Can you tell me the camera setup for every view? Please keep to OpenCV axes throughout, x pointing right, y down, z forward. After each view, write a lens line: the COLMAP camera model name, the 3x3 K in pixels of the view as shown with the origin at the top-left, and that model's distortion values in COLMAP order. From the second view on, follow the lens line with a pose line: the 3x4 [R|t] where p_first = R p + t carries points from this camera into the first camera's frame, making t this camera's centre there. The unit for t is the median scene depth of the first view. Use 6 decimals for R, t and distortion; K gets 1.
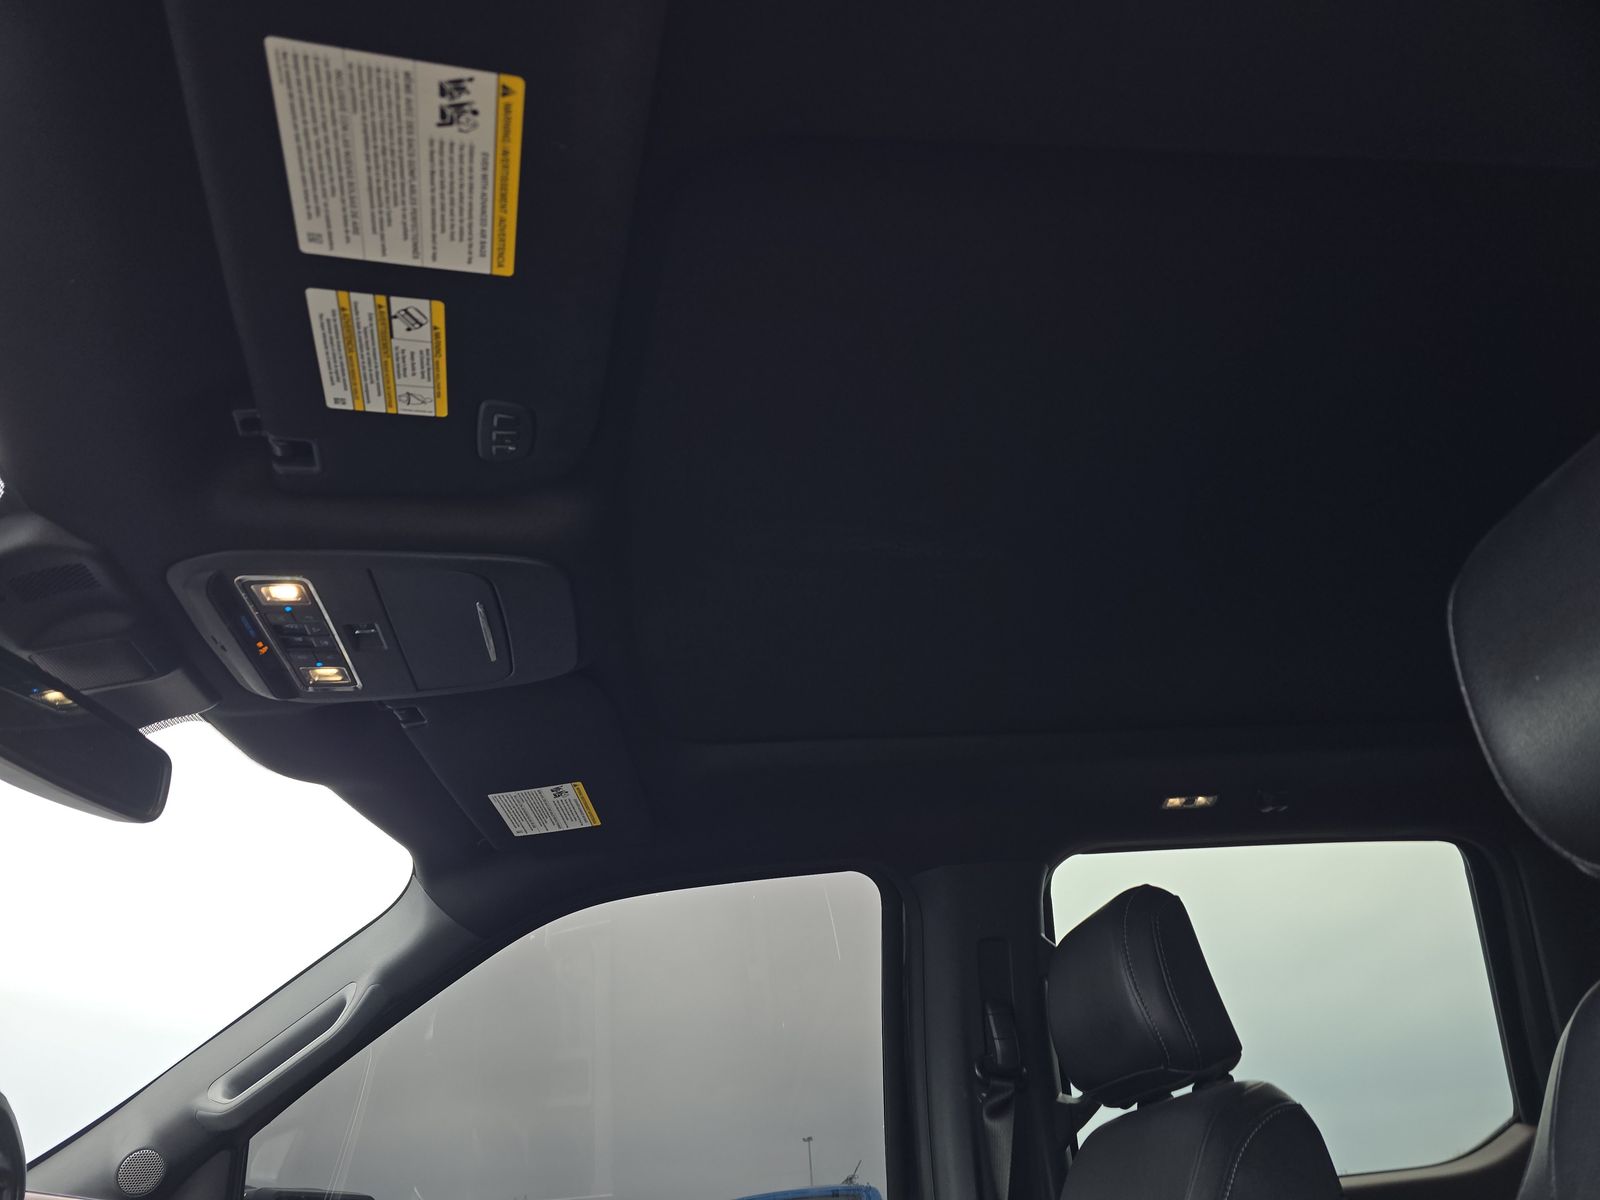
lens RADIAL K [[1053.0, 0, 793.5], [0, 1053.0, 600.6], [0, 0, 1]] dist [0.057589, -0.035965]
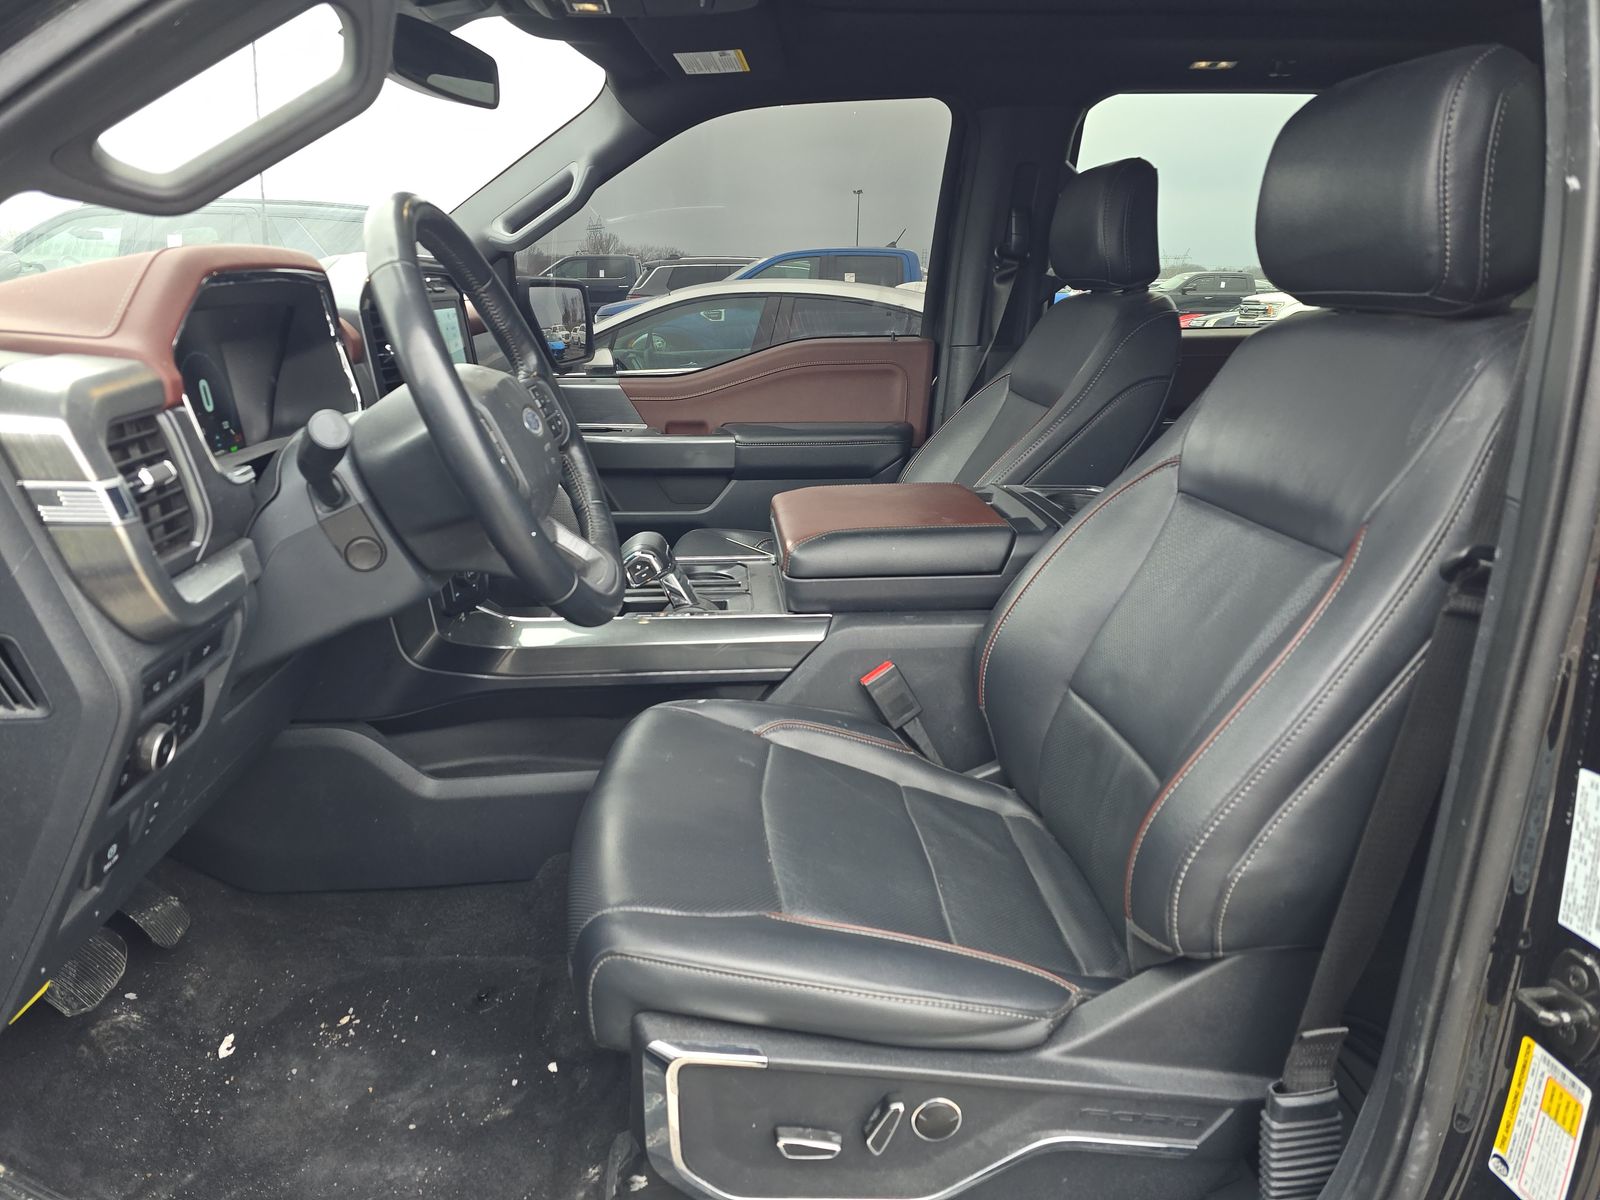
lens RADIAL K [[1053.0, 0, 793.5], [0, 1053.0, 600.6], [0, 0, 1]] dist [0.057589, -0.035965]
pose [[0.995369, 0.095685, -0.009182, -0.047020], [-0.056968, 0.664140, 0.745435, -0.325941], [0.077425, -0.741460, 0.666515, -0.362399]]
